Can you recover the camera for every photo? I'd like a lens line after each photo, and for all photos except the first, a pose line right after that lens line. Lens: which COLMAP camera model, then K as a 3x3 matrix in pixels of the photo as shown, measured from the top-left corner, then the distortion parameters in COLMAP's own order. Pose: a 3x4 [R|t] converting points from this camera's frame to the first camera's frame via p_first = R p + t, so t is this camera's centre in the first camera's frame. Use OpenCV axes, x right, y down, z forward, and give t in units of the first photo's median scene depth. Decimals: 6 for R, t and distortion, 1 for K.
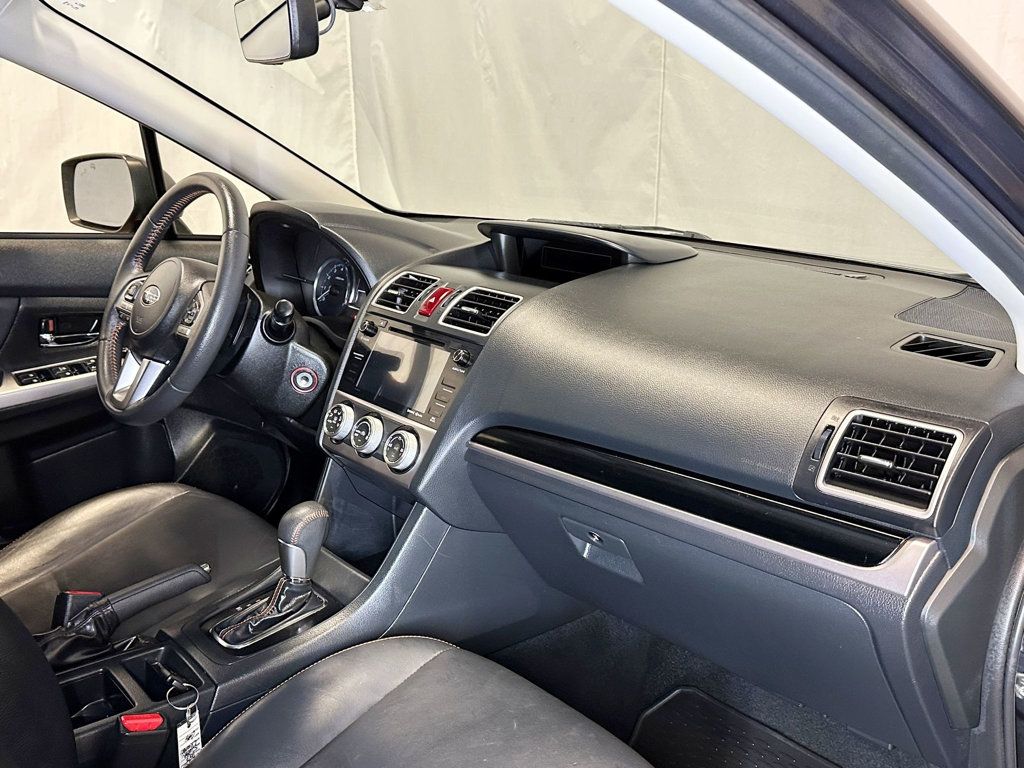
lens RADIAL K [[982.7, 0, 512.0], [0, 982.7, 384.0], [0, 0, 1]] dist [0.158809, -0.346431]
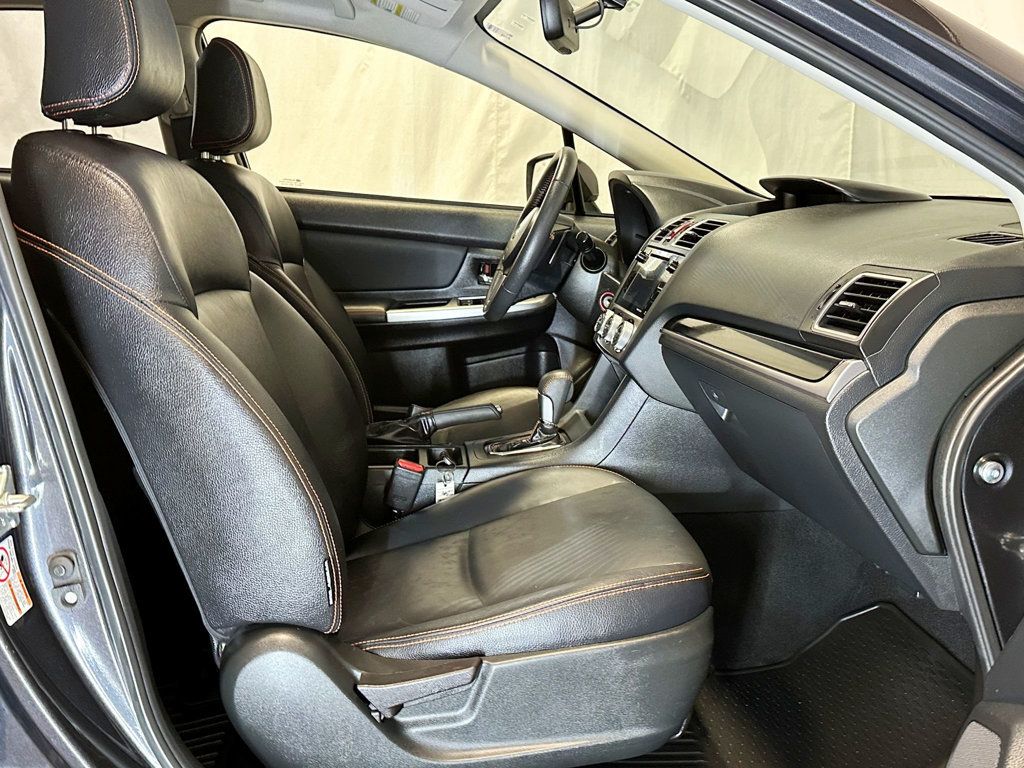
lens RADIAL K [[982.7, 0, 512.0], [0, 982.7, 384.0], [0, 0, 1]] dist [0.158809, -0.346431]
pose [[0.823055, 0.102652, -0.558607, 0.461987], [-0.141695, 0.989544, -0.026931, 0.170304], [0.550002, 0.101317, 0.828995, -0.161900]]
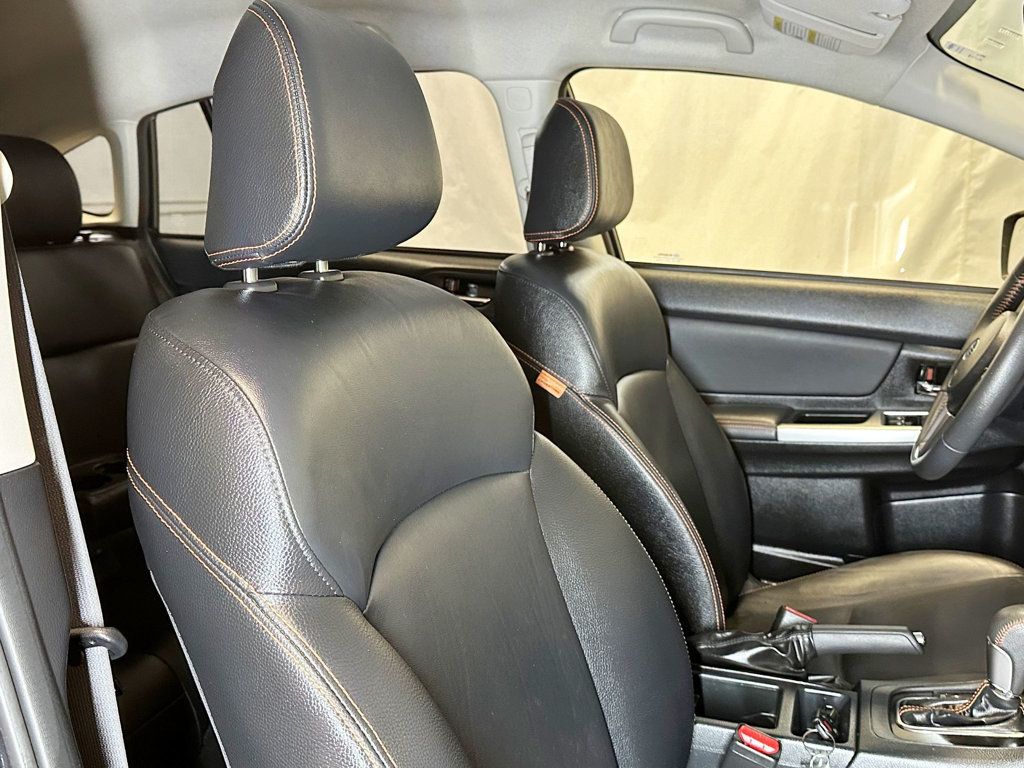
lens RADIAL K [[982.7, 0, 512.0], [0, 982.7, 384.0], [0, 0, 1]] dist [0.158809, -0.346431]
pose [[0.496545, 0.141726, -0.856363, 0.247923], [-0.200167, 0.978686, 0.045908, -0.013970], [0.844616, 0.148620, 0.514330, 0.149859]]
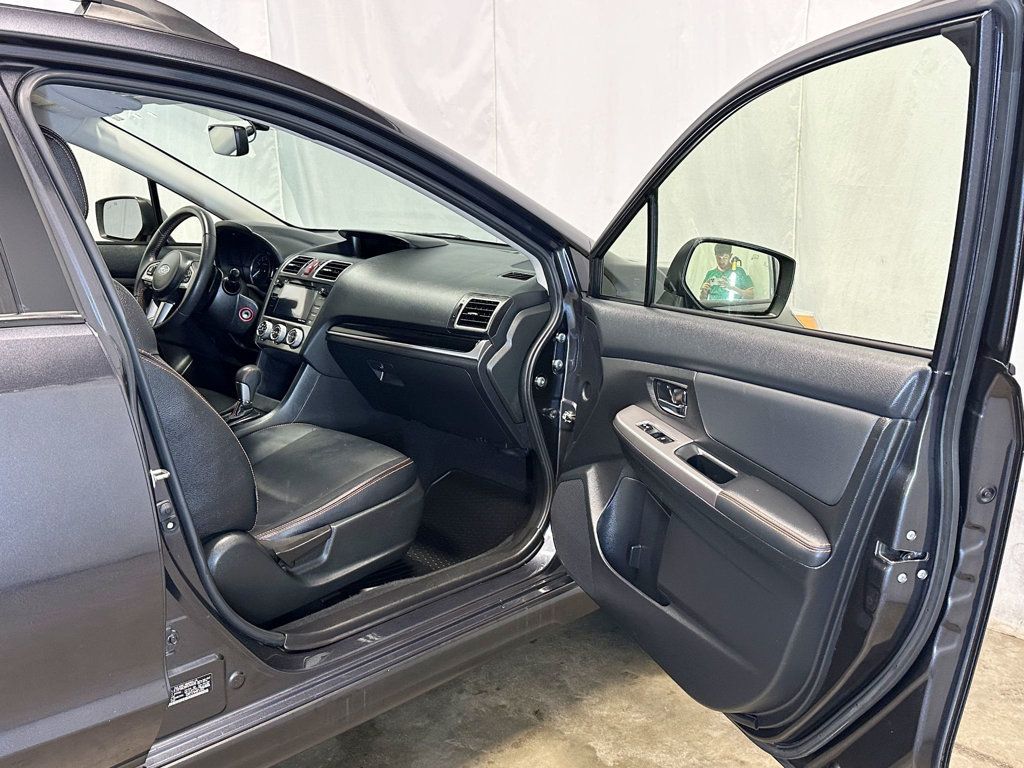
lens RADIAL K [[973.8, 0, 523.2], [0, 973.8, 398.0], [0, 0, 1]] dist [0.148928, -0.329458]
pose [[0.997380, -0.028761, 0.066375, 0.203729], [0.029671, 0.999478, -0.012774, 0.211461], [-0.065973, 0.014710, 0.997713, -0.983097]]
